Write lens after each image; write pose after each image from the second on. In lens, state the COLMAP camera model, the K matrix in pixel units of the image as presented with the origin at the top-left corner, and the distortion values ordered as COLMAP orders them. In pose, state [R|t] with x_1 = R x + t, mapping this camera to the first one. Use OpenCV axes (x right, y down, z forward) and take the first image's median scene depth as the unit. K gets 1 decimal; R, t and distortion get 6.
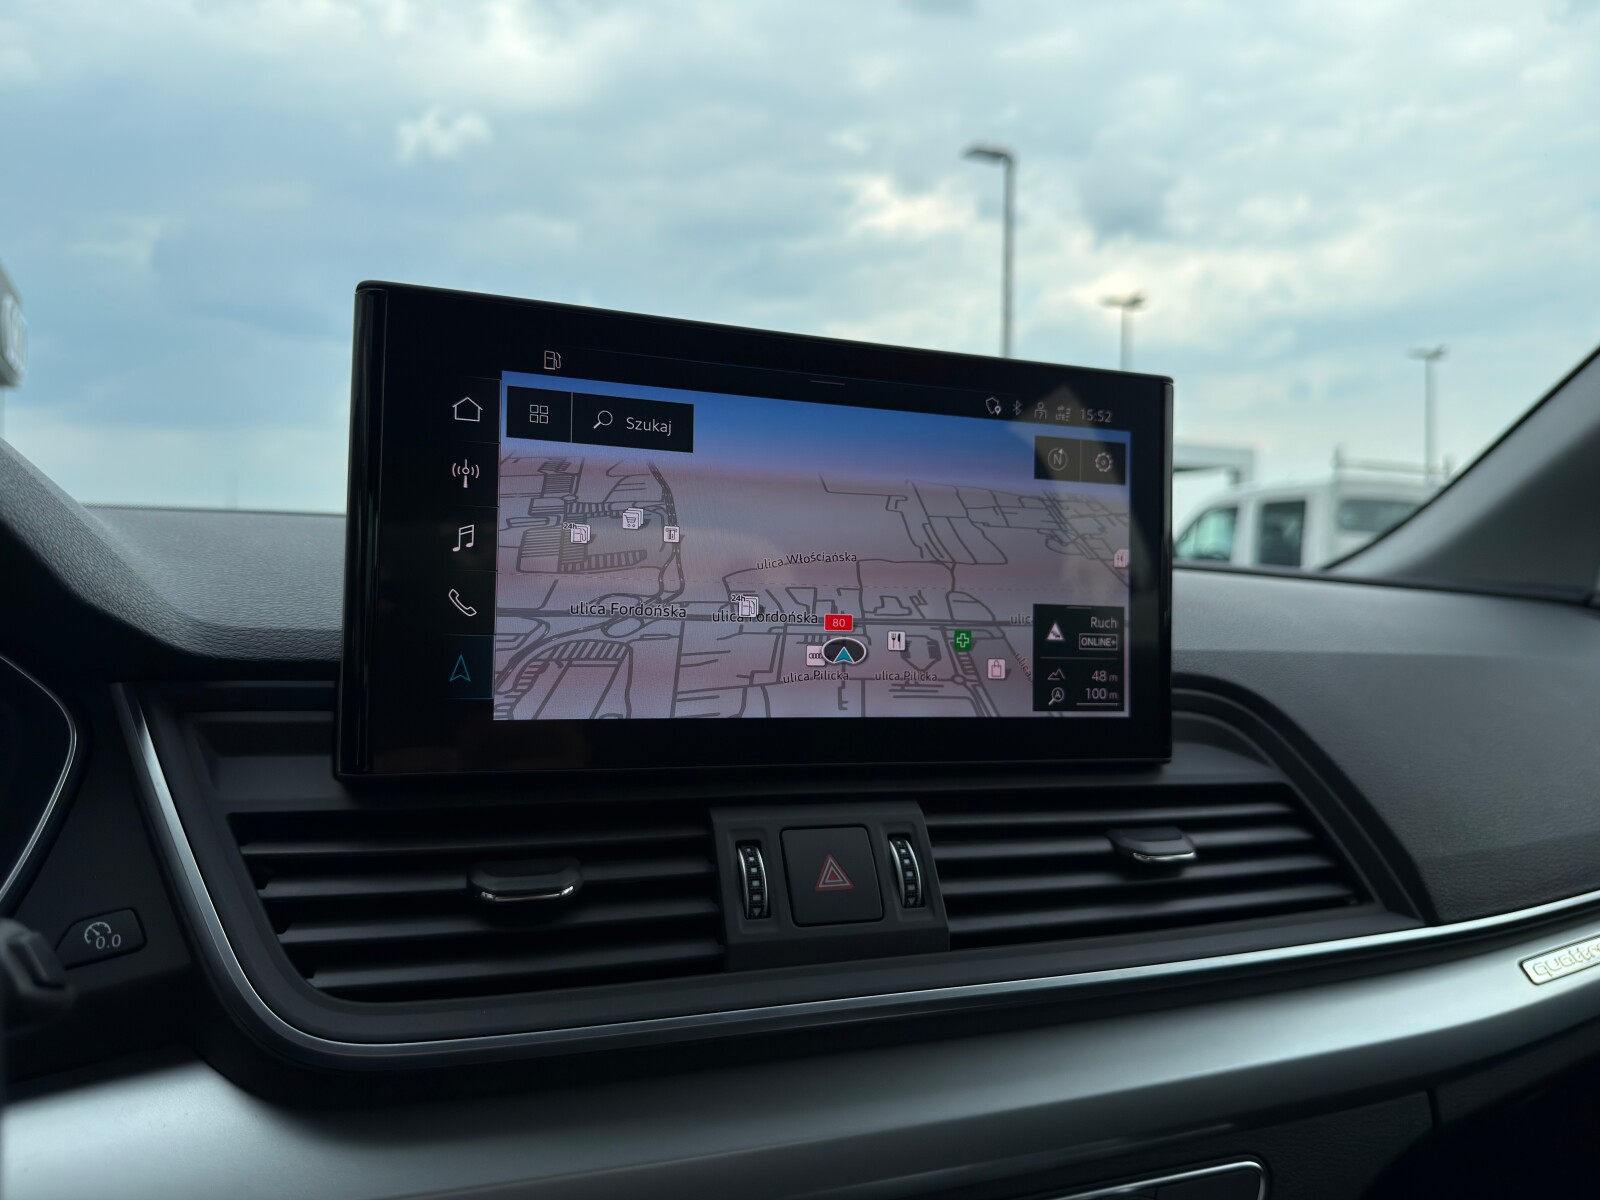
lens RADIAL K [[1172.0, 0, 800.0], [0, 1172.0, 600.0], [0, 0, 1]] dist [0.024141, -0.064436]
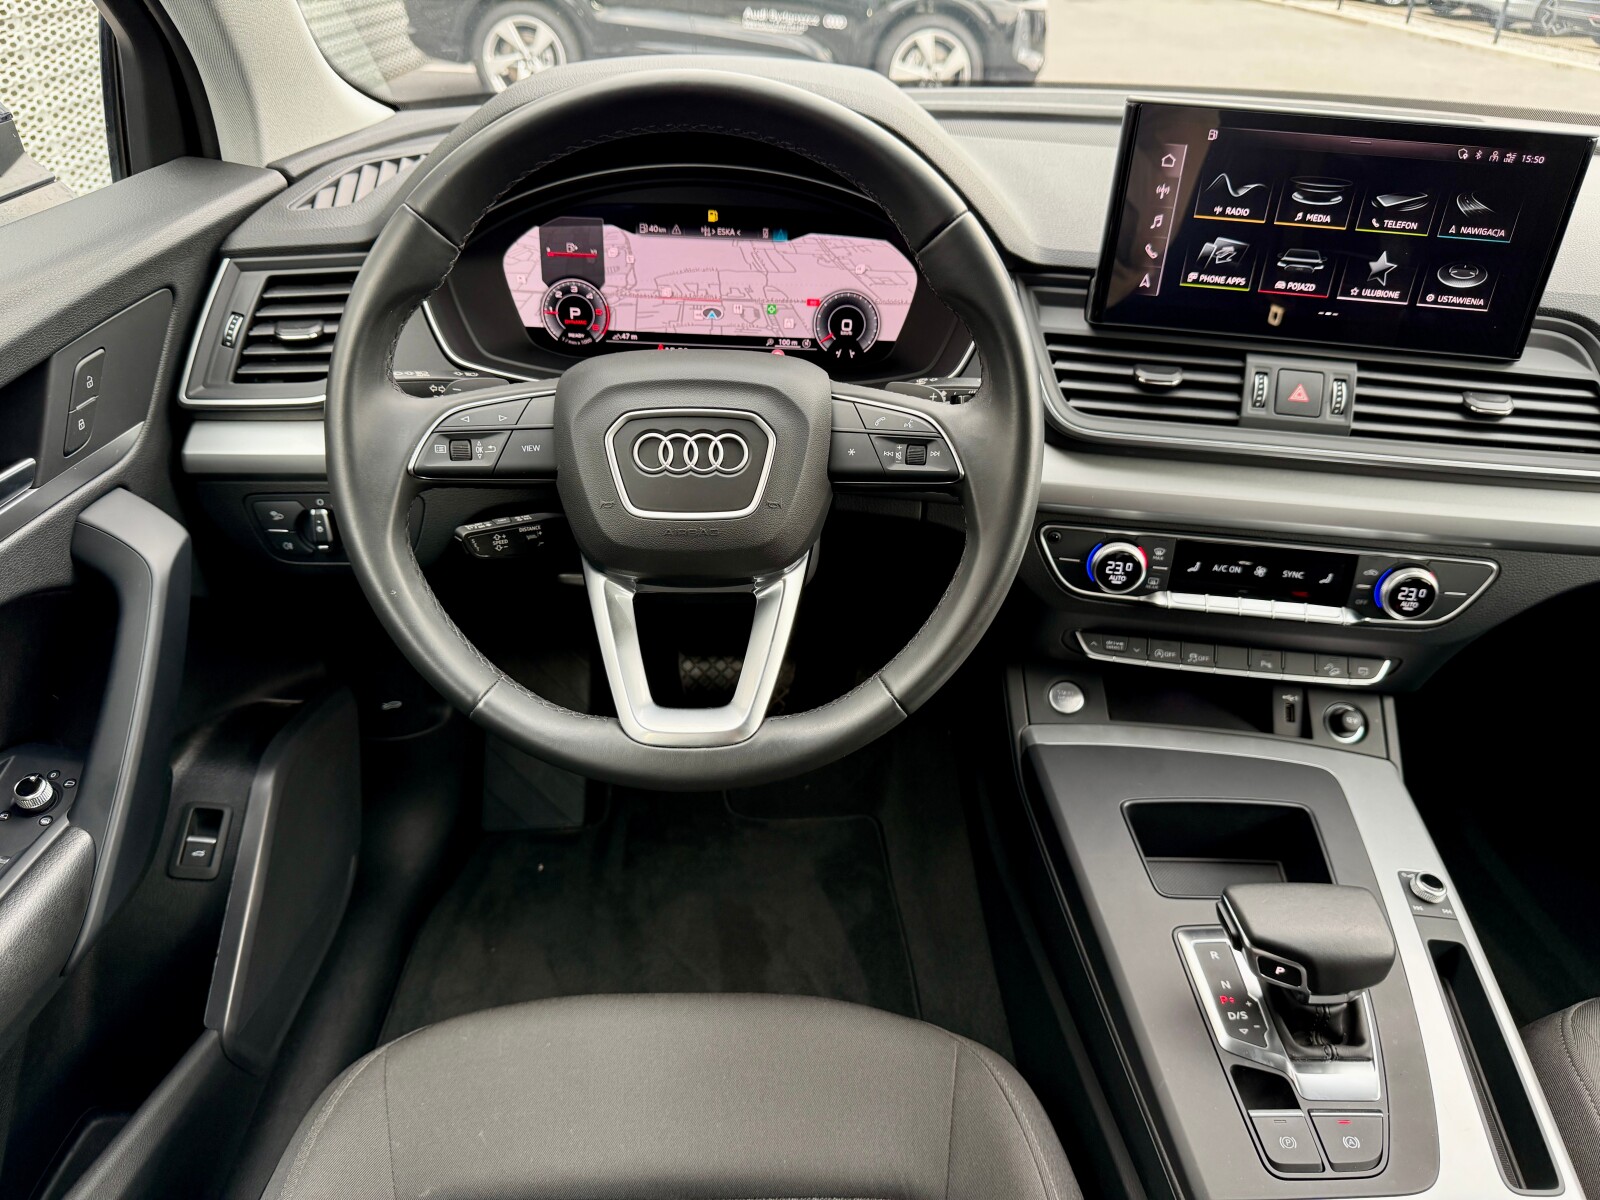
lens RADIAL K [[1126.7, 0, 800.0], [0, 1126.7, 600.0], [0, 0, 1]] dist [0.090979, -0.188003]
pose [[0.883006, 0.246598, -0.399362, 0.146145], [-0.018141, 0.868157, 0.495959, -0.456530], [0.469012, -0.430690, 0.771061, -1.207607]]
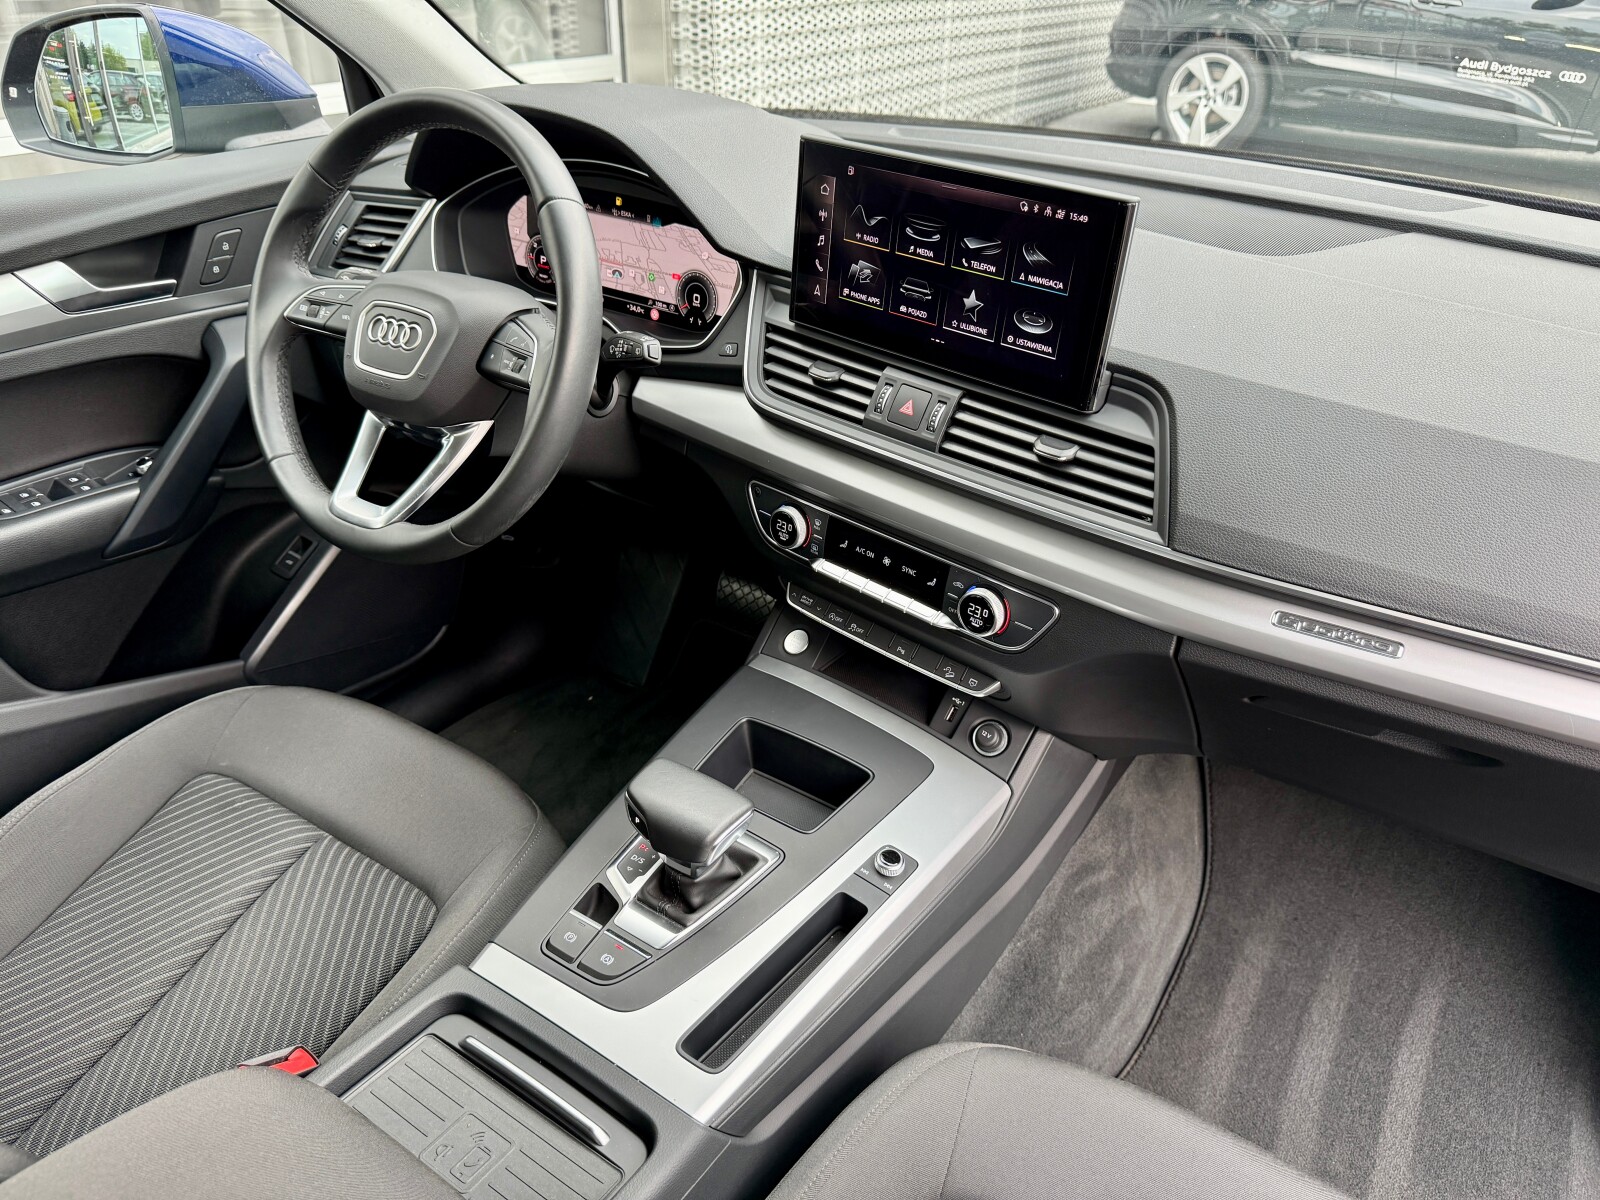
lens RADIAL K [[1123.1, 0, 797.5], [0, 1123.1, 605.5], [0, 0, 1]] dist [0.137680, -0.307342]
pose [[0.455360, 0.448672, -0.768987, 1.934001], [-0.025225, 0.869887, 0.492606, -0.566469], [0.889950, -0.204916, 0.407430, -0.266255]]
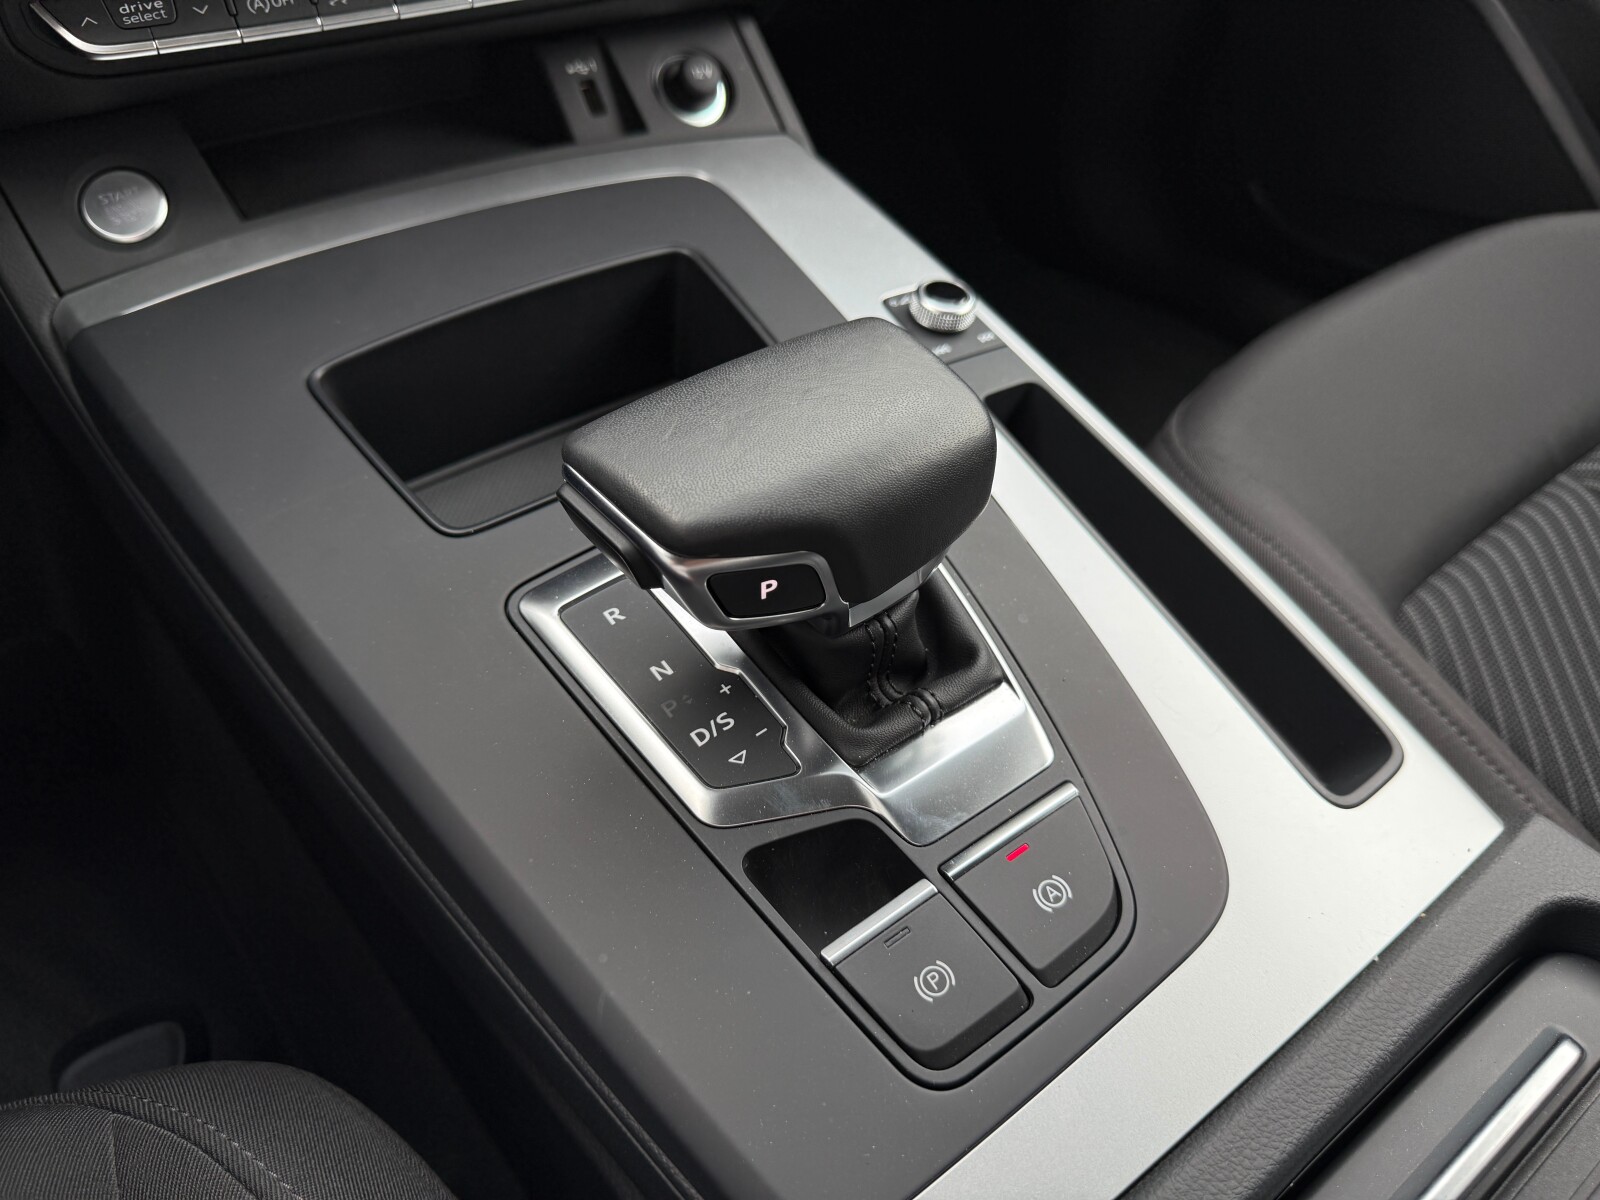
lens RADIAL K [[1172.0, 0, 800.0], [0, 1172.0, 600.0], [0, 0, 1]] dist [0.024141, -0.064436]
pose [[0.988639, -0.102261, 0.110165, 0.185276], [-0.005758, 0.706606, 0.707584, 0.449250], [-0.150202, -0.700179, 0.697989, -0.203657]]
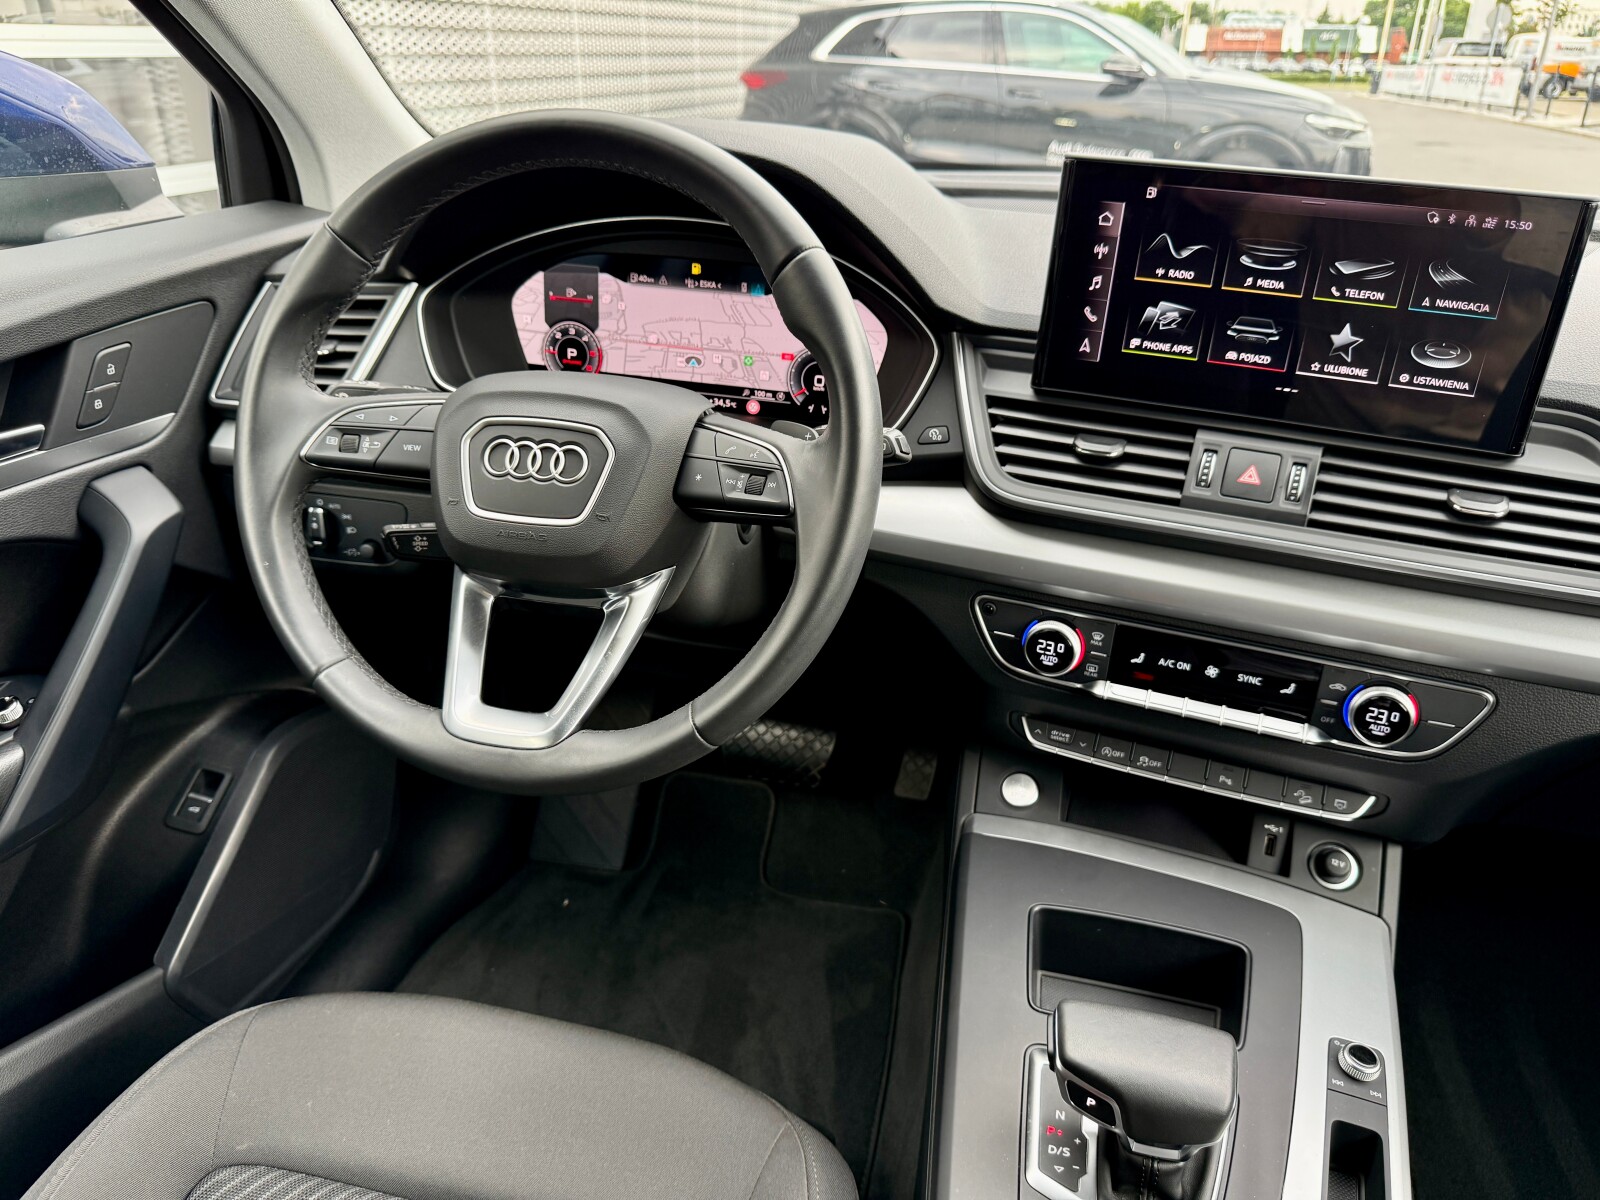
lens RADIAL K [[1123.1, 0, 797.5], [0, 1123.1, 605.5], [0, 0, 1]] dist [0.137680, -0.307342]
pose [[0.724526, 0.297621, -0.621678, 0.723487], [-0.018064, 0.909856, 0.414530, -0.340930], [0.689010, -0.289108, 0.664591, -0.846077]]
